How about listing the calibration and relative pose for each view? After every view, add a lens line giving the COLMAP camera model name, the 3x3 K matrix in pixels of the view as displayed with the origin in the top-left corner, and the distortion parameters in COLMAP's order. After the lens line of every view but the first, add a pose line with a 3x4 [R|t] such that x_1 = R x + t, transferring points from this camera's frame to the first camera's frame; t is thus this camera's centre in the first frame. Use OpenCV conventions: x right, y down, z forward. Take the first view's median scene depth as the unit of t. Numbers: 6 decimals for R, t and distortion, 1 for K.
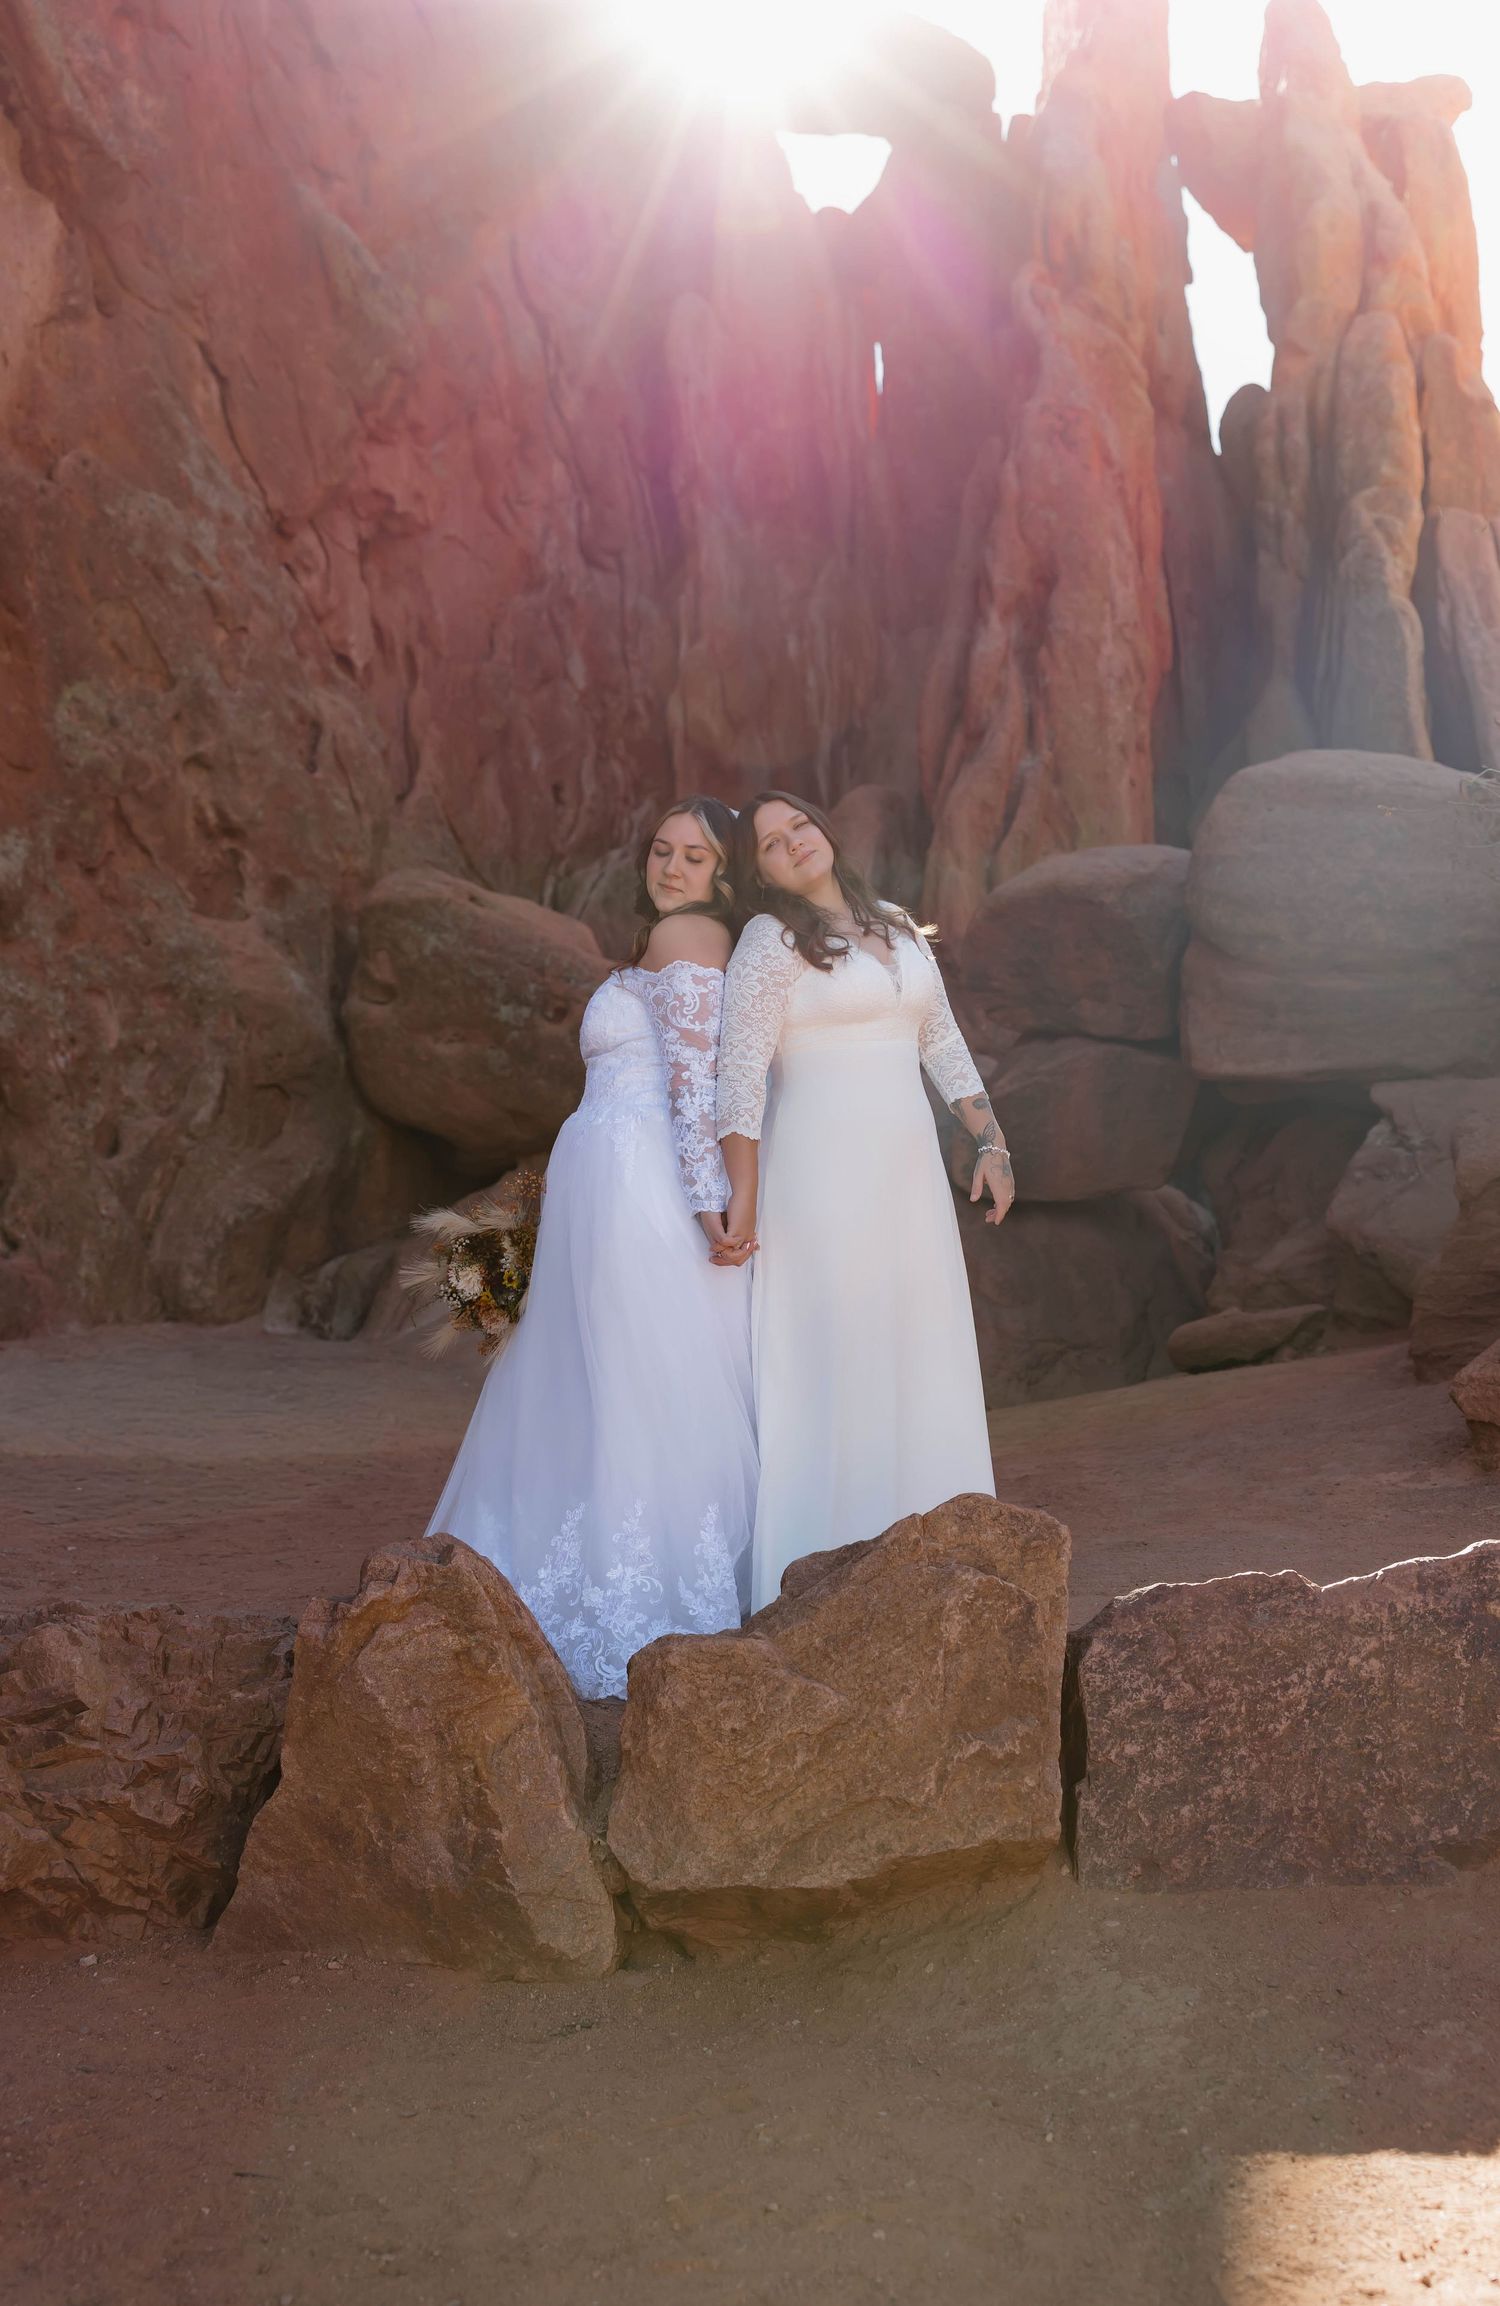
lens RADIAL K [[2564.4, 0, 752.5], [0, 2564.4, 1133.6], [0, 0, 1]] dist [0.002086, 0.000000]
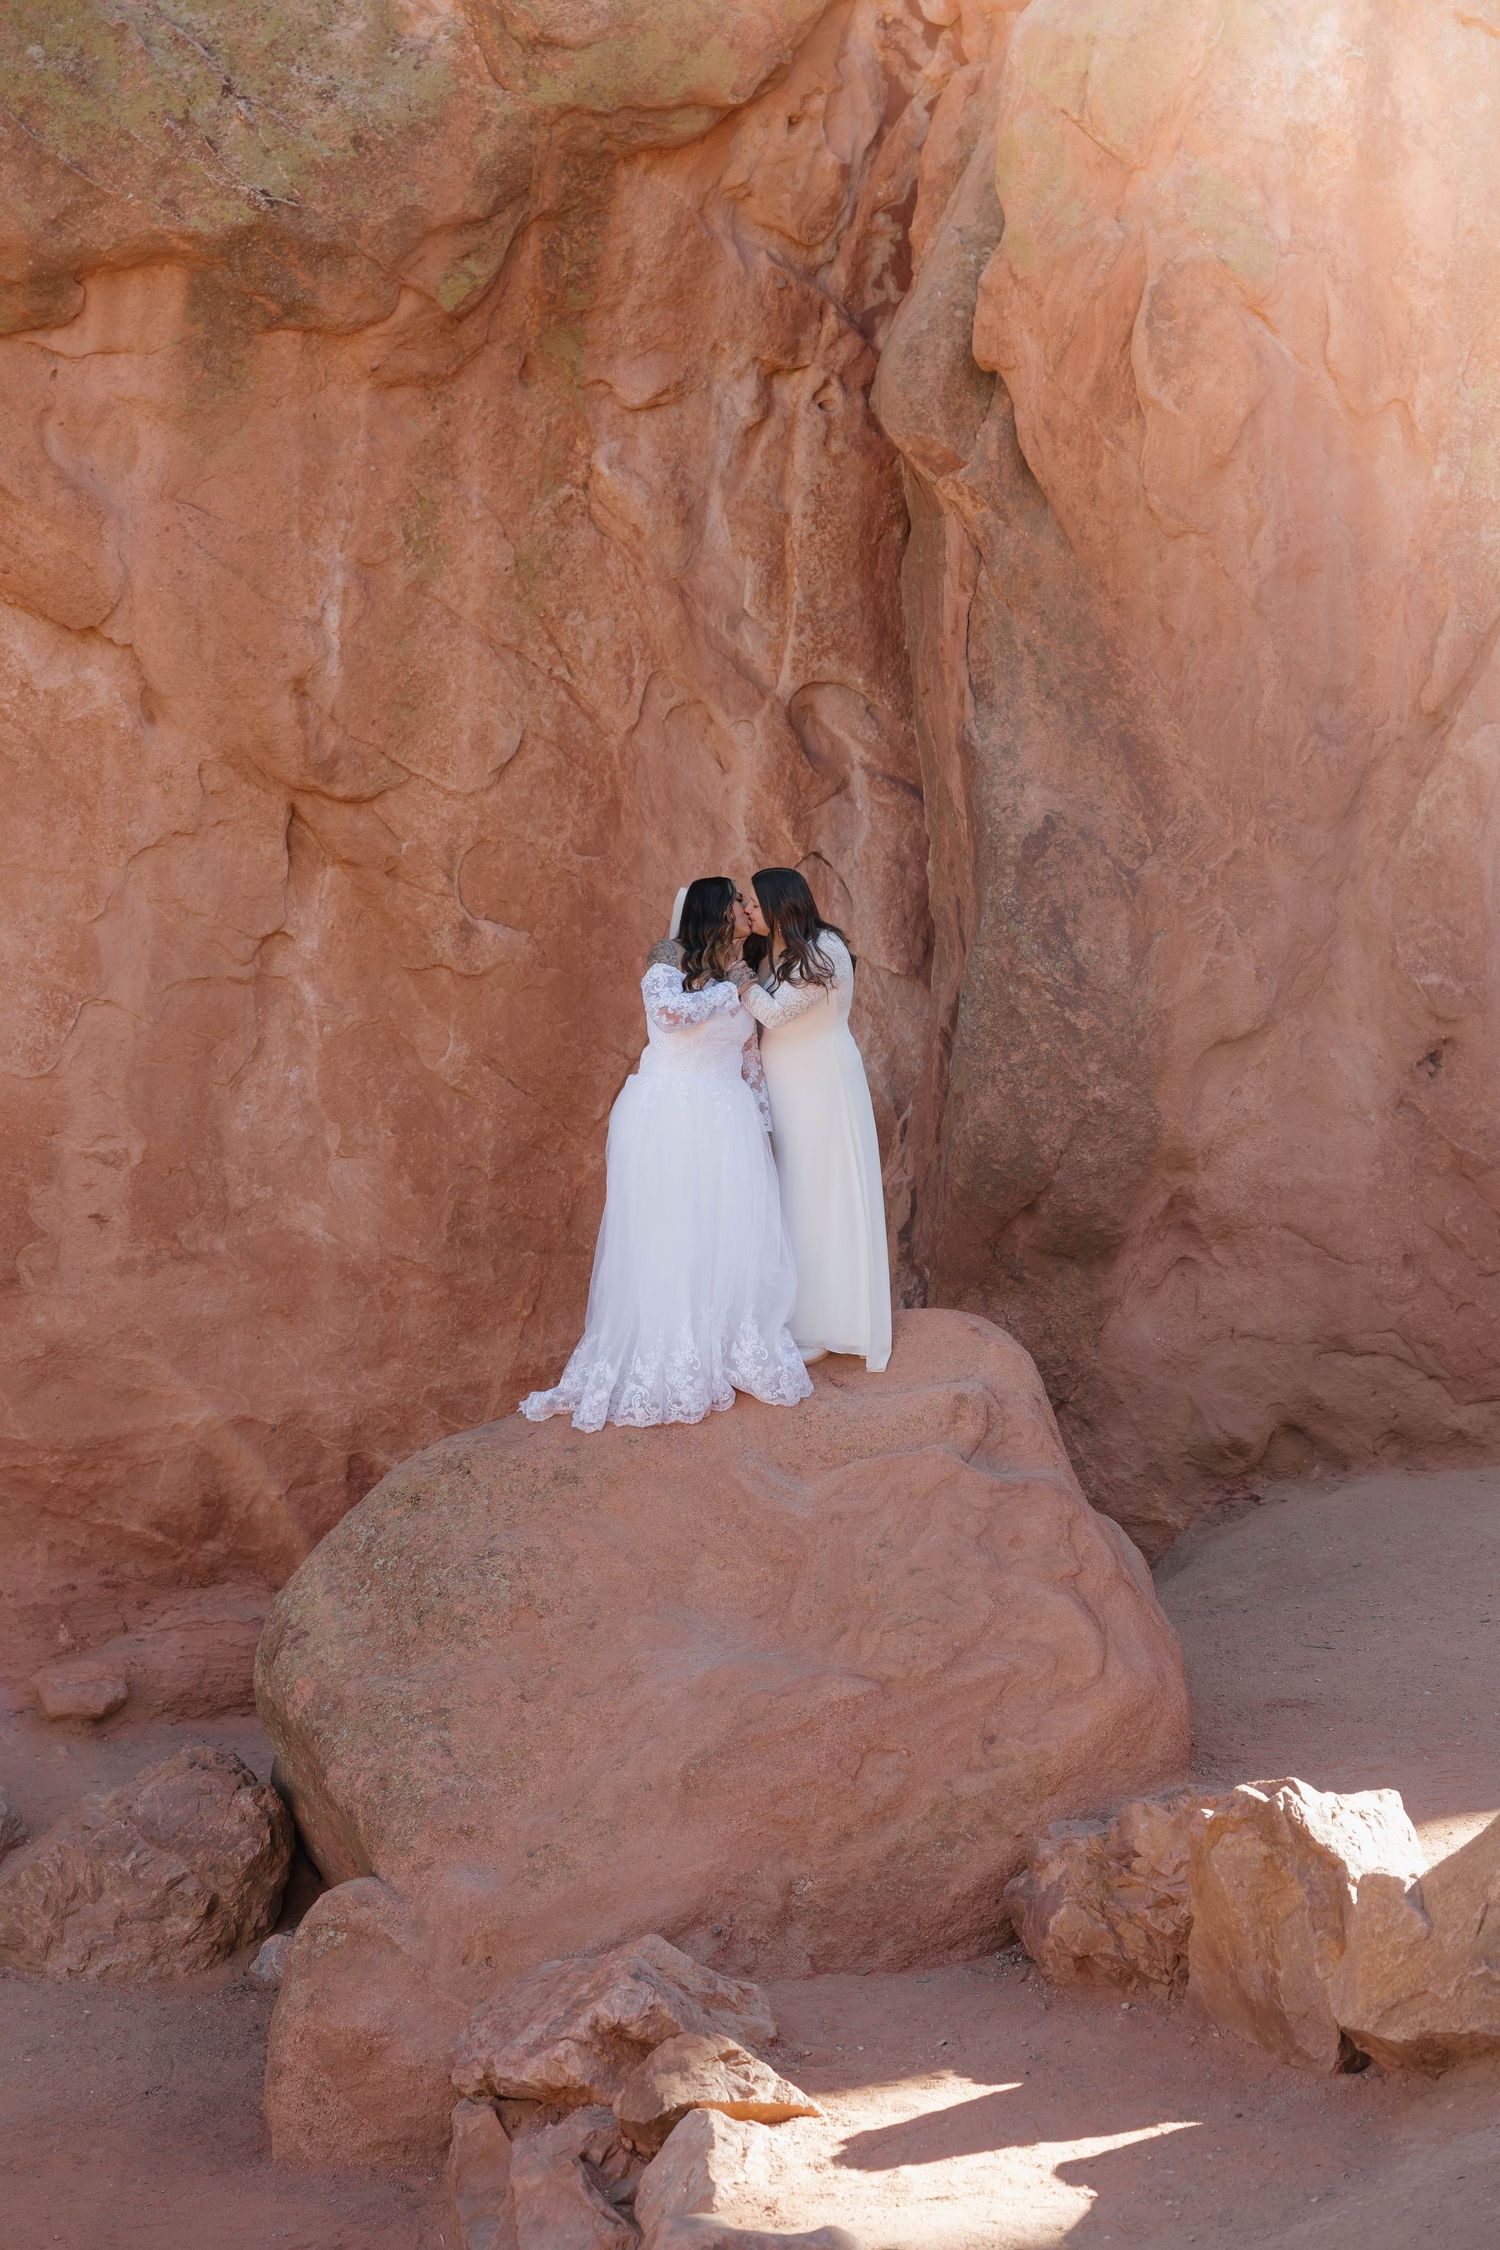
lens RADIAL K [[3712.5, 0, 740.3], [0, 3712.5, 1125.9], [0, 0, 1]] dist [0.023128, 0.000000]
pose [[0.599551, -0.009579, -0.800279, 0.459195], [0.071261, 0.996596, 0.041458, -0.109998], [0.797158, -0.081885, 0.598193, -0.180289]]
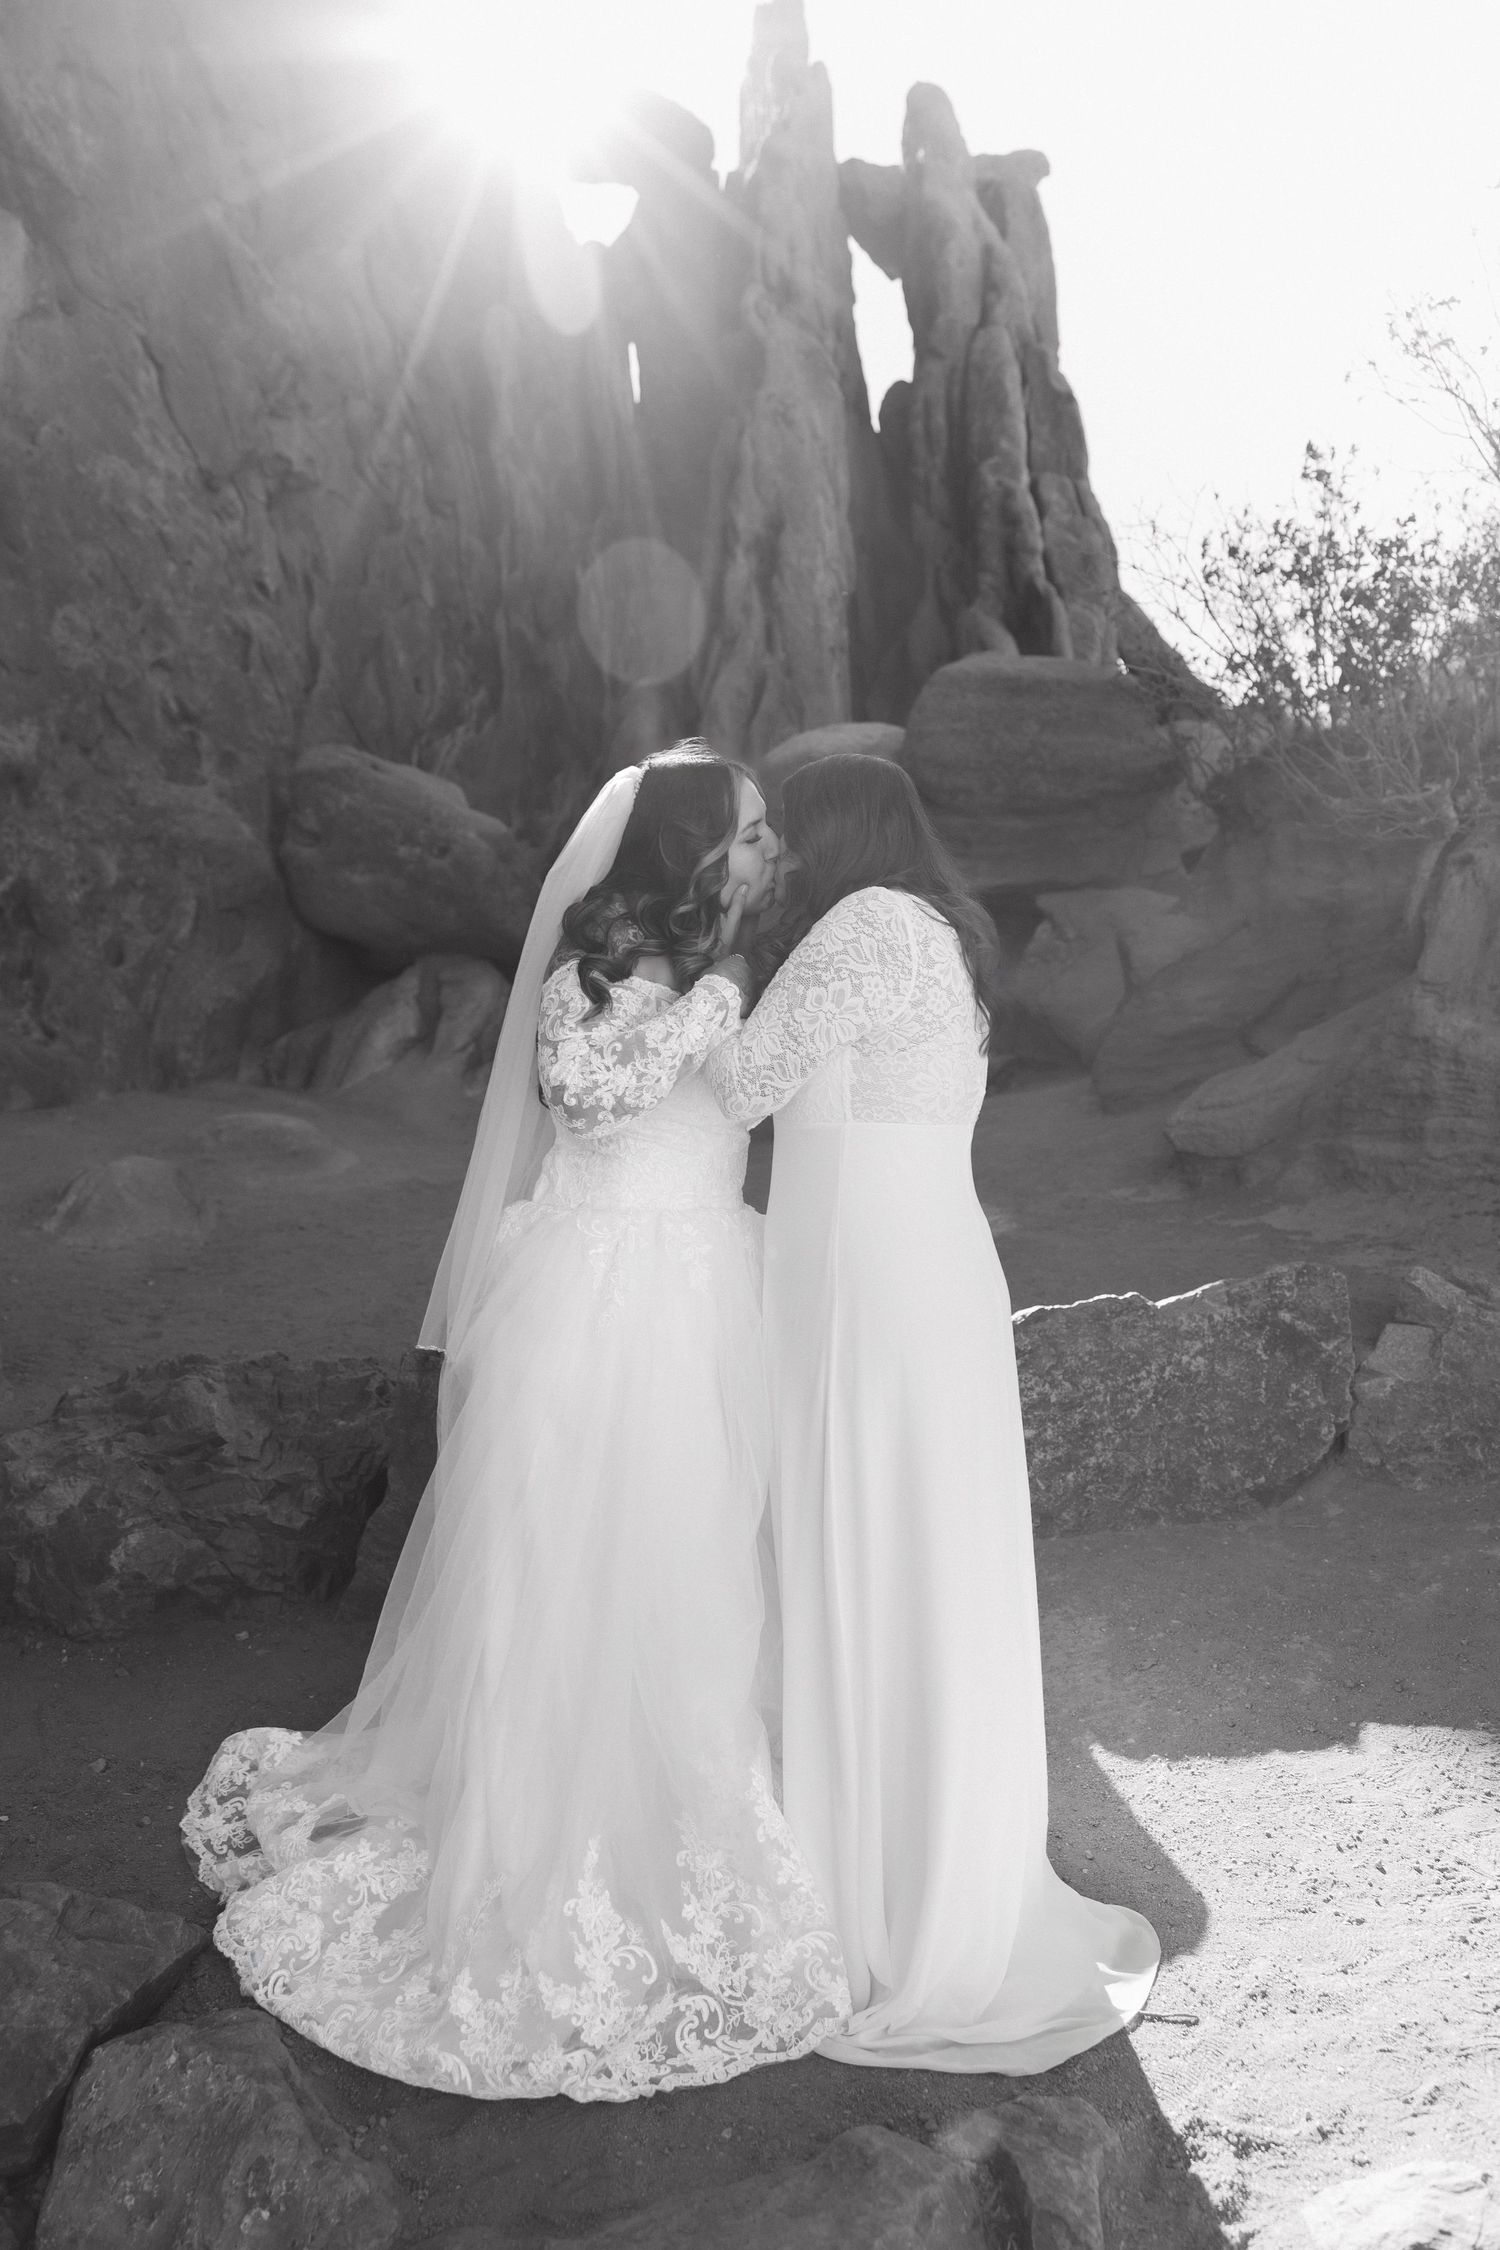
lens RADIAL K [[1761.4, 0, 729.2], [0, 1761.4, 1119.6], [0, 0, 1]] dist [0.005264, 0.008076]
pose [[0.993785, -0.033875, 0.106040, -0.030076], [0.021637, 0.993188, 0.114500, -0.009526], [-0.109196, -0.111494, 0.987748, 0.037613]]
